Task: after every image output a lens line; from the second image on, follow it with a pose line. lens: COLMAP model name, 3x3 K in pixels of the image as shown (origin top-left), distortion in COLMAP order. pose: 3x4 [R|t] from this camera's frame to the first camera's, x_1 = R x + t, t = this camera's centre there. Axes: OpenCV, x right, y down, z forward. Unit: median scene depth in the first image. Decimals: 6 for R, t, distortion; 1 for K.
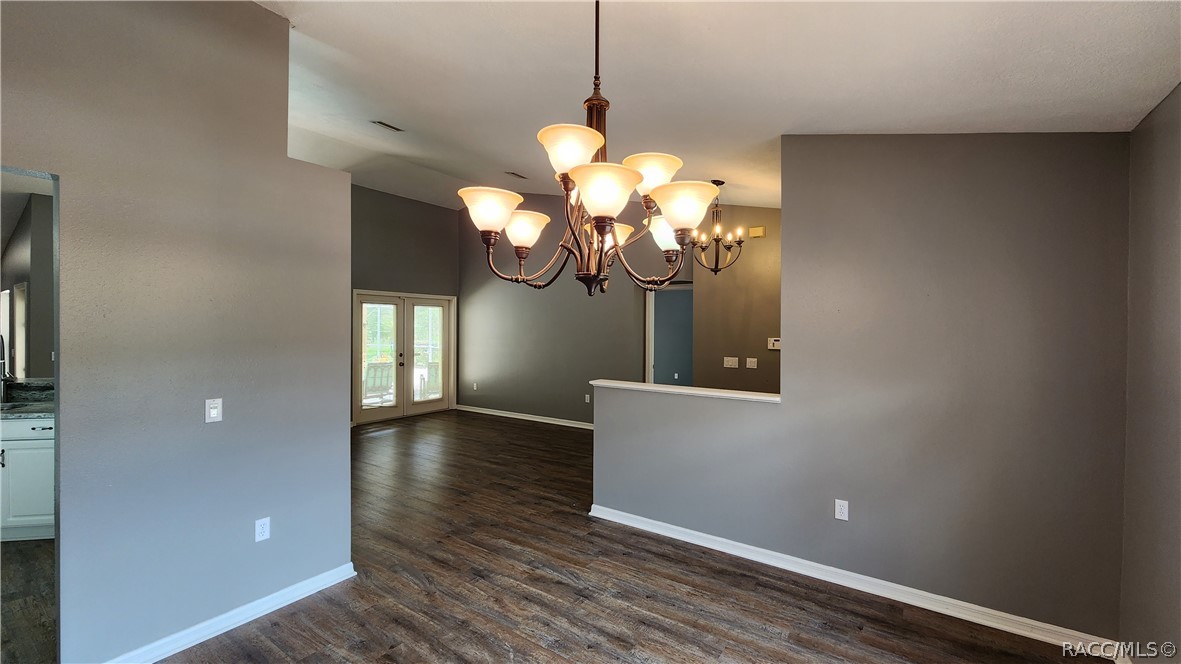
lens RADIAL K [[482.5, 0, 588.0], [0, 482.5, 331.3], [0, 0, 1]] dist [0.000392, 0.000091]
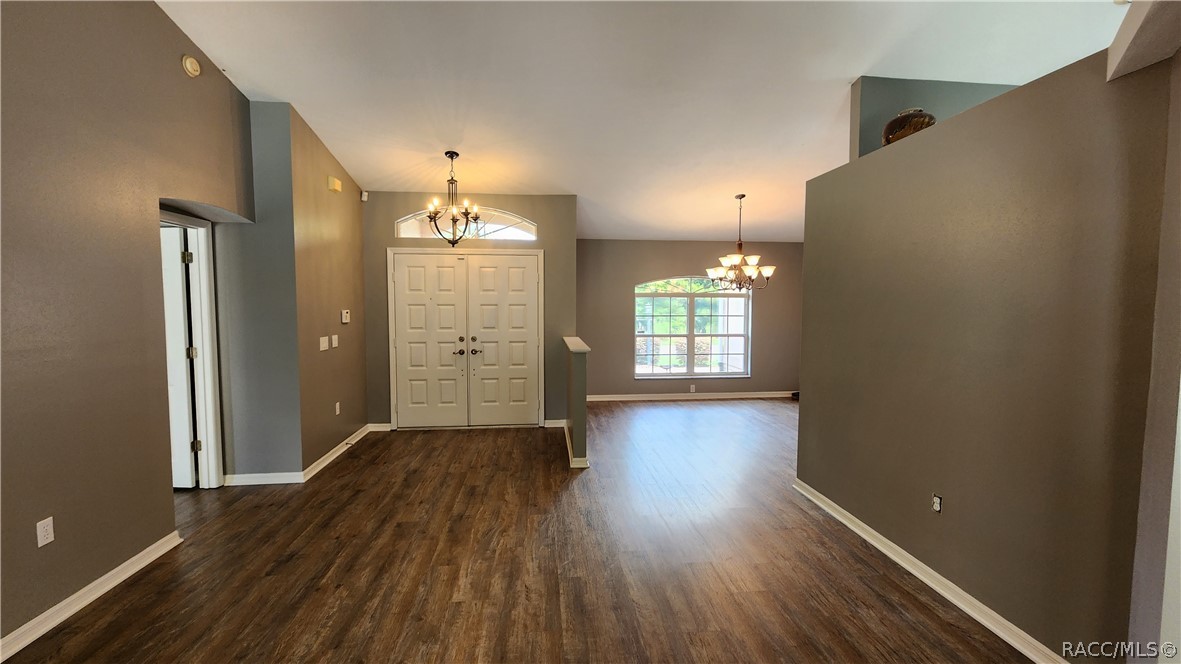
lens RADIAL K [[482.5, 0, 588.0], [0, 482.5, 331.3], [0, 0, 1]] dist [0.000392, 0.000091]
pose [[-0.648382, -0.056887, 0.759187, -0.592096], [-0.000766, 0.997253, 0.074071, -0.012923], [-0.761315, 0.047445, -0.646644, 1.224784]]
